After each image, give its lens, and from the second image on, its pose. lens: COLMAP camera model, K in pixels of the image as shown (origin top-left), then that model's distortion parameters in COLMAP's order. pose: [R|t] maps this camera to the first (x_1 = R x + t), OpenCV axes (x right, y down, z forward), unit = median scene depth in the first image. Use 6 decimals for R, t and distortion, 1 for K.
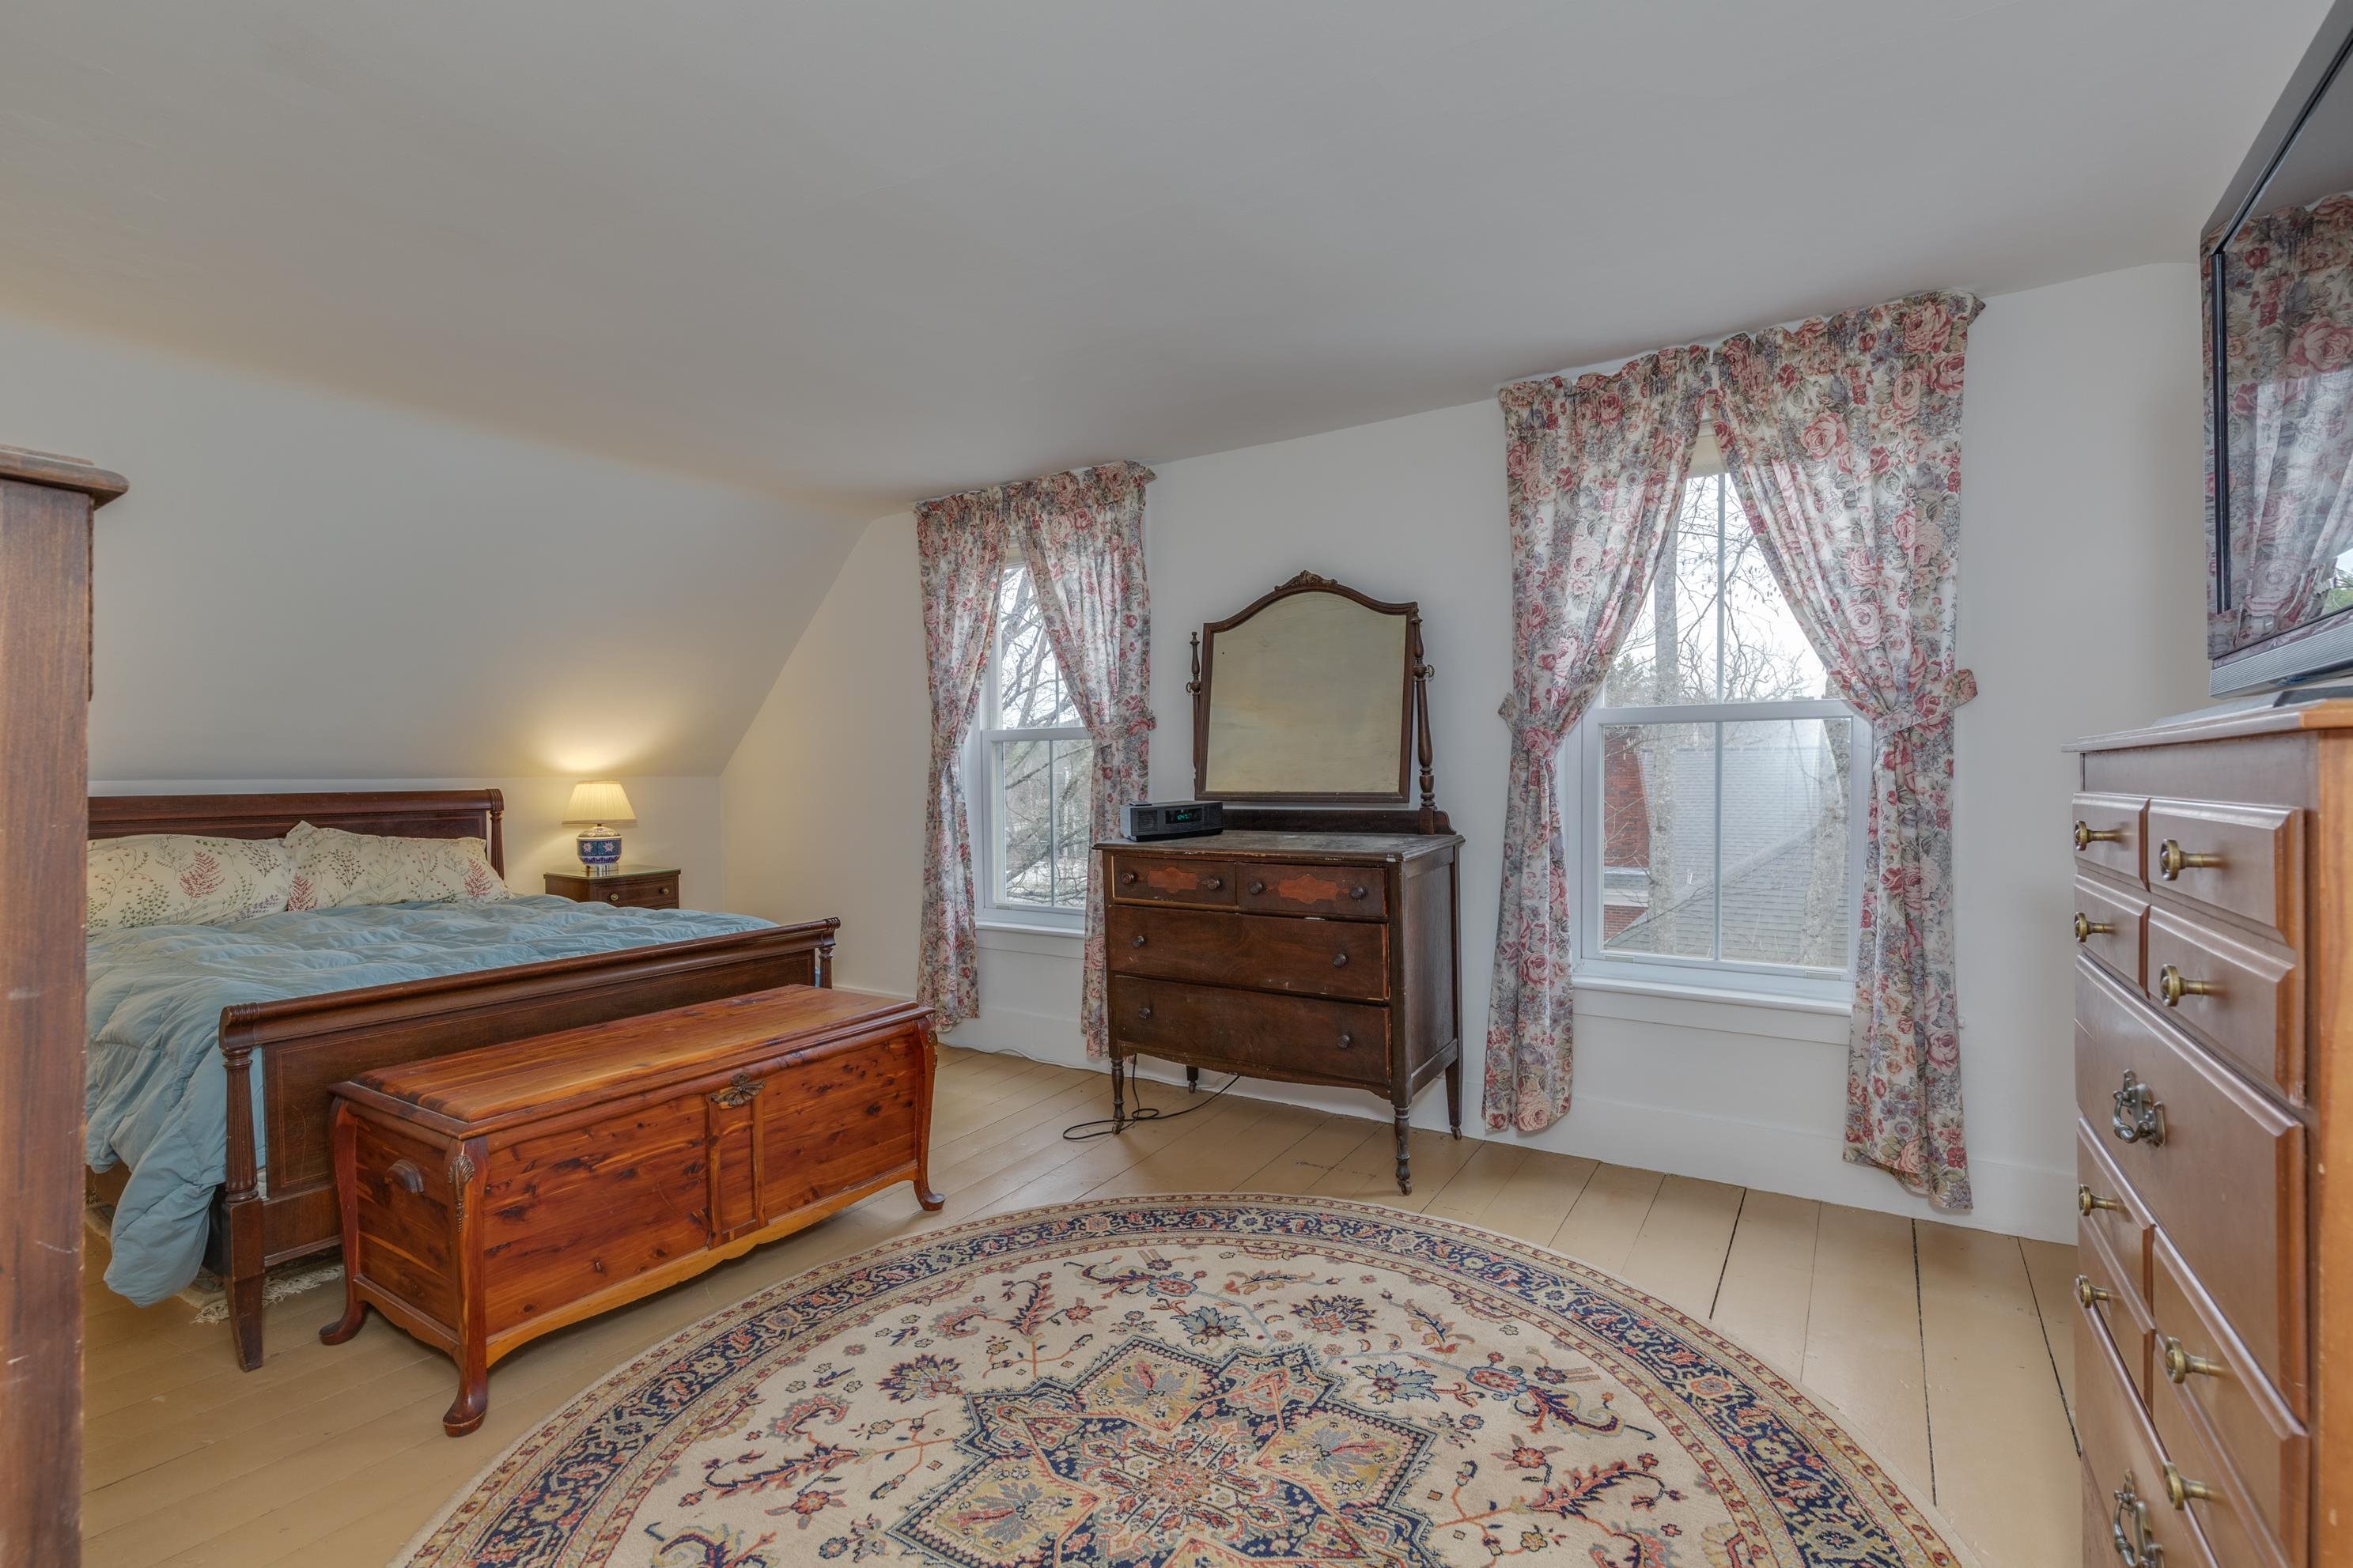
lens RADIAL K [[1094.5, 0, 1170.1], [0, 1094.5, 782.4], [0, 0, 1]] dist [0.005331, -0.000077]
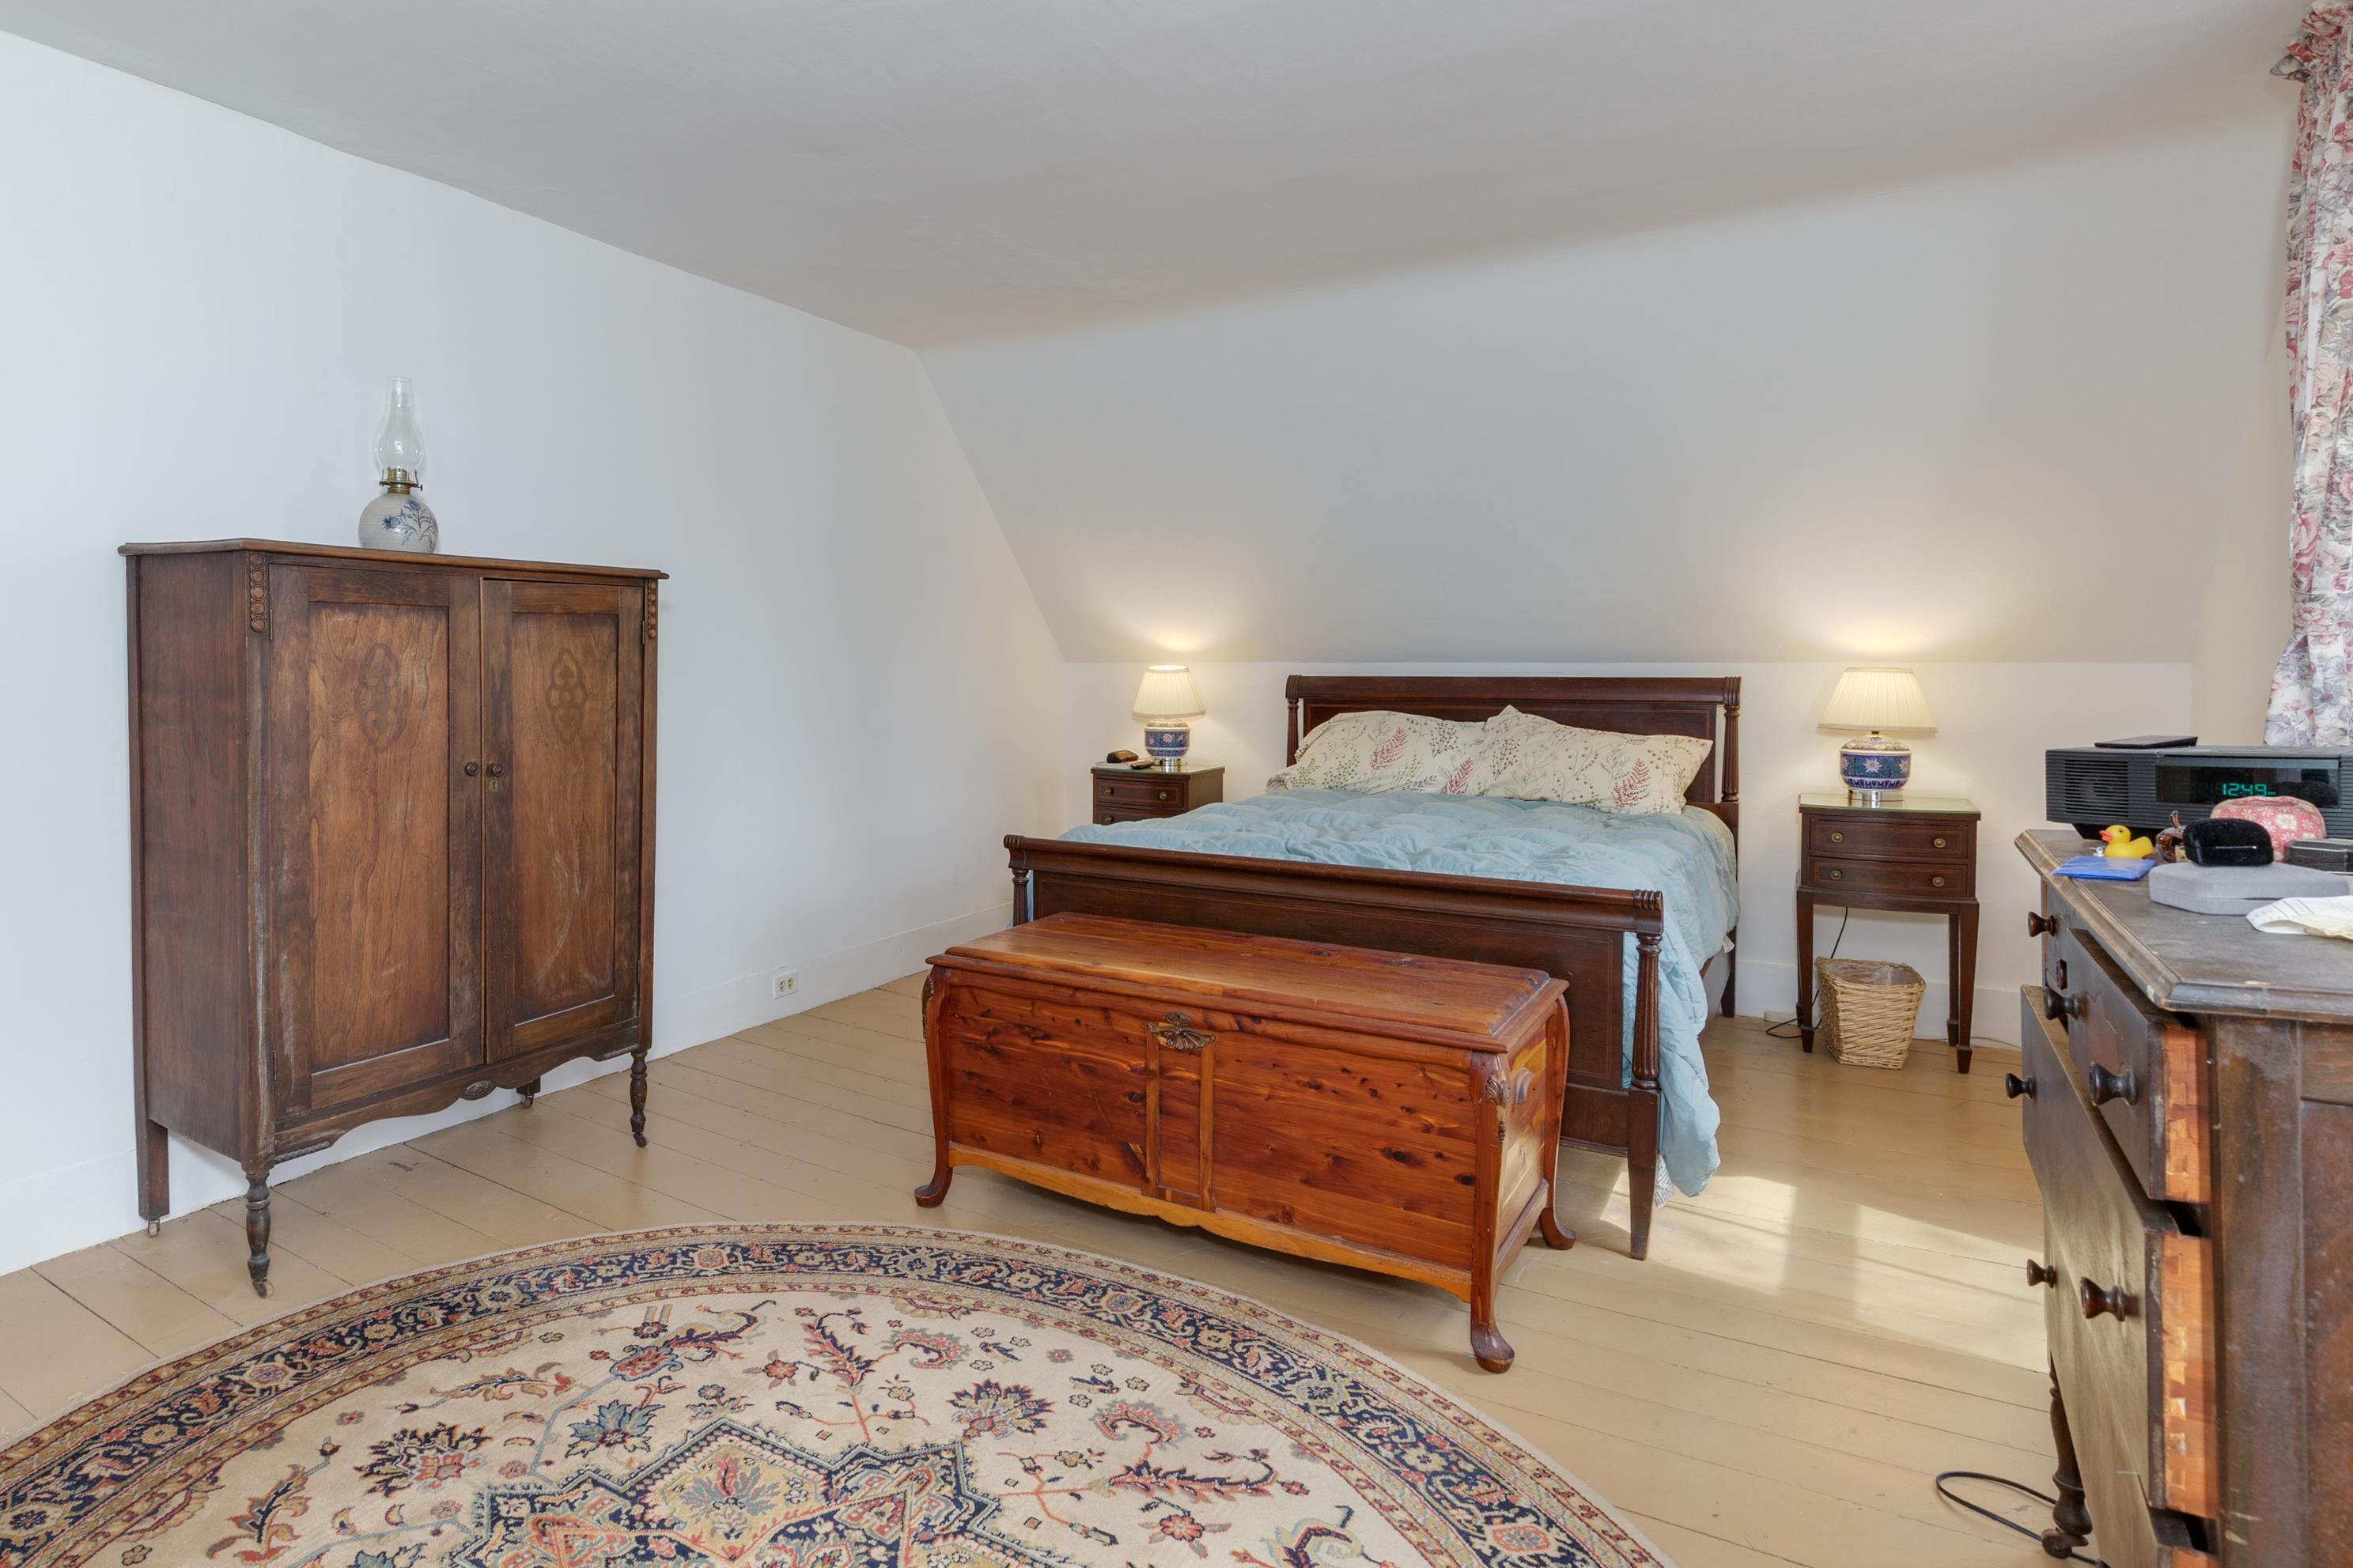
lens RADIAL K [[1532.6, 0, 1176.7], [0, 1532.6, 682.1], [0, 0, 1]] dist [0.004703, 0.001357]
pose [[-0.042793, 0.023160, -0.998816, 0.845774], [-0.008502, 0.999687, 0.023544, -0.021724], [0.999048, 0.009499, -0.042582, 1.113964]]
